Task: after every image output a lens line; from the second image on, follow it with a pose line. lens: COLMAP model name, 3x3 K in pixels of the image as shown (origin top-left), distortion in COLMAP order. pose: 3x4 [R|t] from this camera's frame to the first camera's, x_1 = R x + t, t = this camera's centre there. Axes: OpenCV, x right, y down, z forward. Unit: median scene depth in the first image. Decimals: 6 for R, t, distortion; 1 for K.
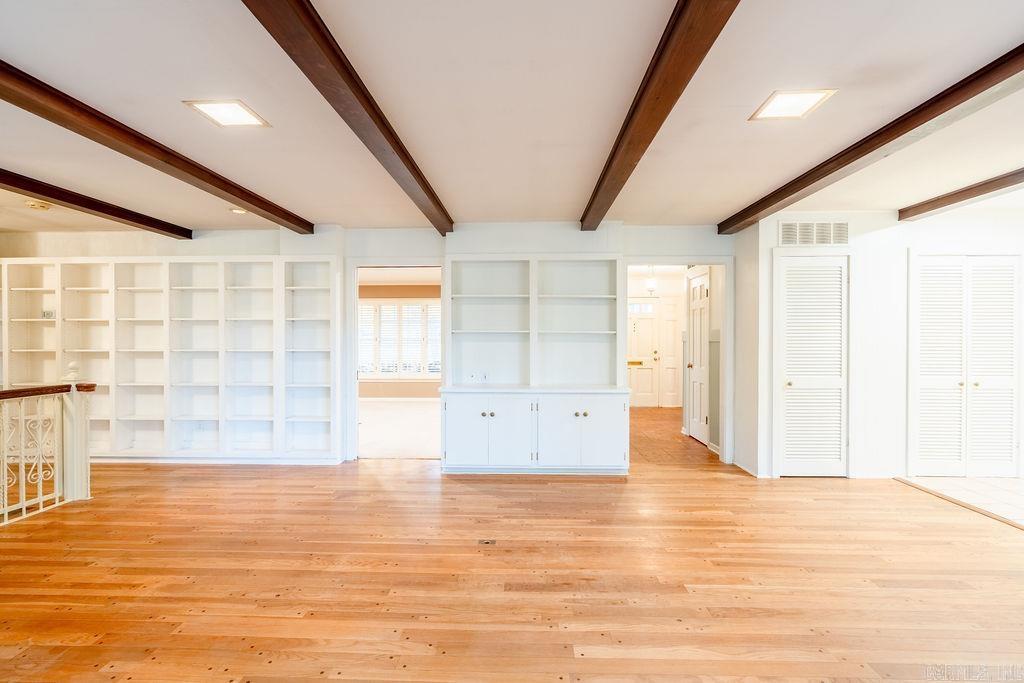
lens RADIAL K [[471.3, 0, 482.1], [0, 471.3, 329.7], [0, 0, 1]] dist [-0.051271, 0.010683]
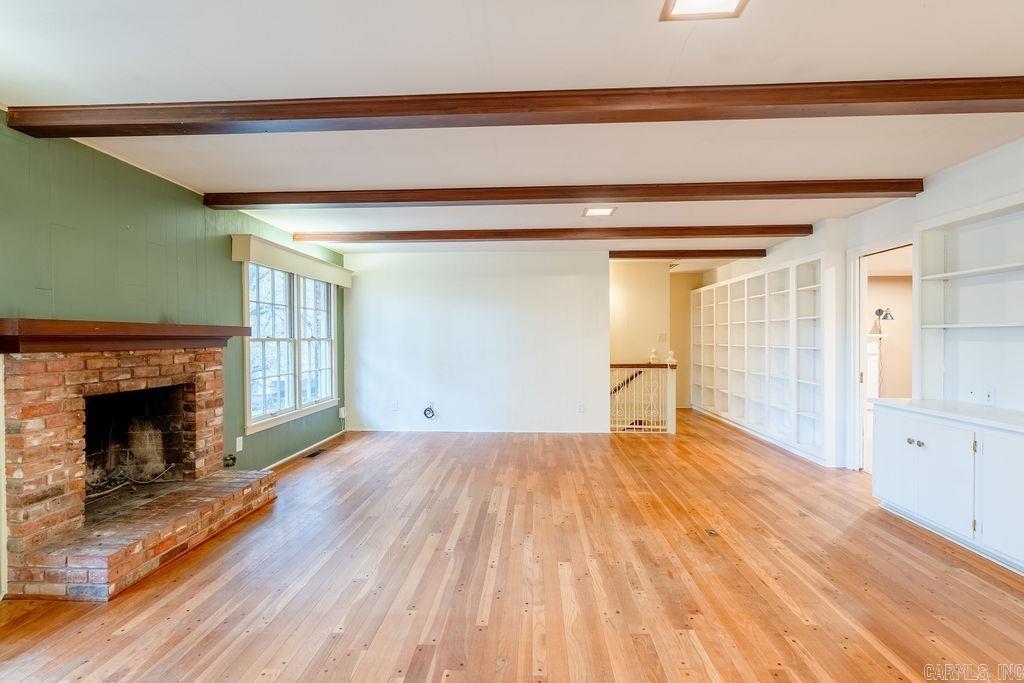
lens RADIAL K [[471.3, 0, 509.2], [0, 471.3, 338.1], [0, 0, 1]] dist [-0.051271, 0.010683]
pose [[-0.001303, 0.008055, -0.999967, 0.939030], [0.005749, 0.999951, 0.008047, 0.014947], [0.999983, -0.005739, -0.001350, 0.508349]]
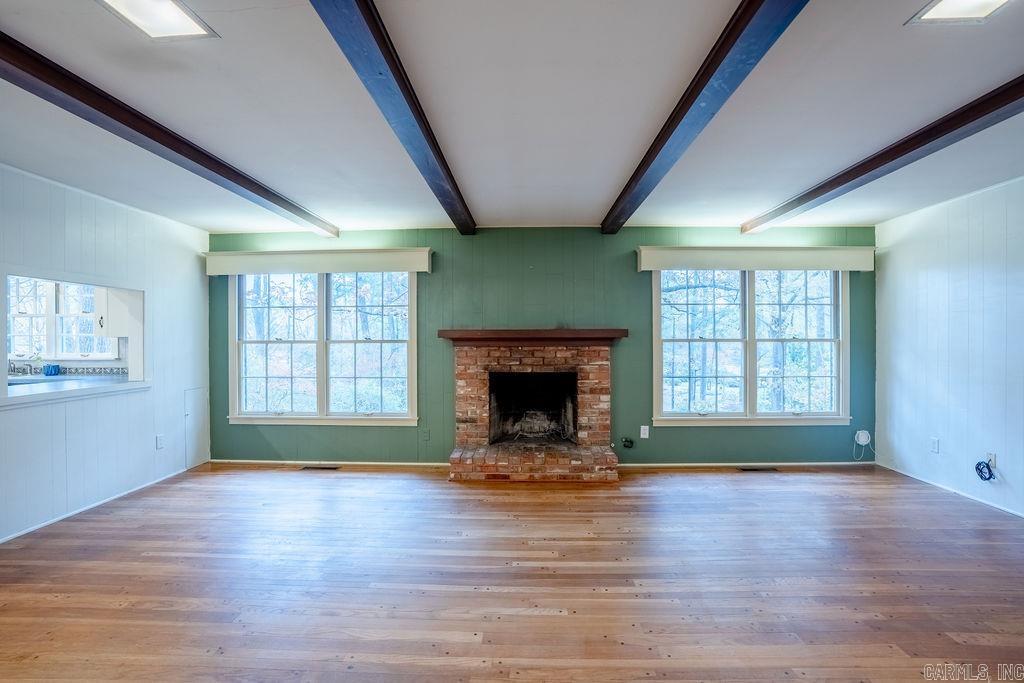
lens RADIAL K [[471.3, 0, 514.9], [0, 471.3, 336.5], [0, 0, 1]] dist [-0.051271, 0.010683]
pose [[-0.999262, 0.008381, -0.037474, 0.097338], [0.008151, 0.999947, 0.006289, 0.000474], [0.037525, 0.005979, -0.999278, 1.240962]]
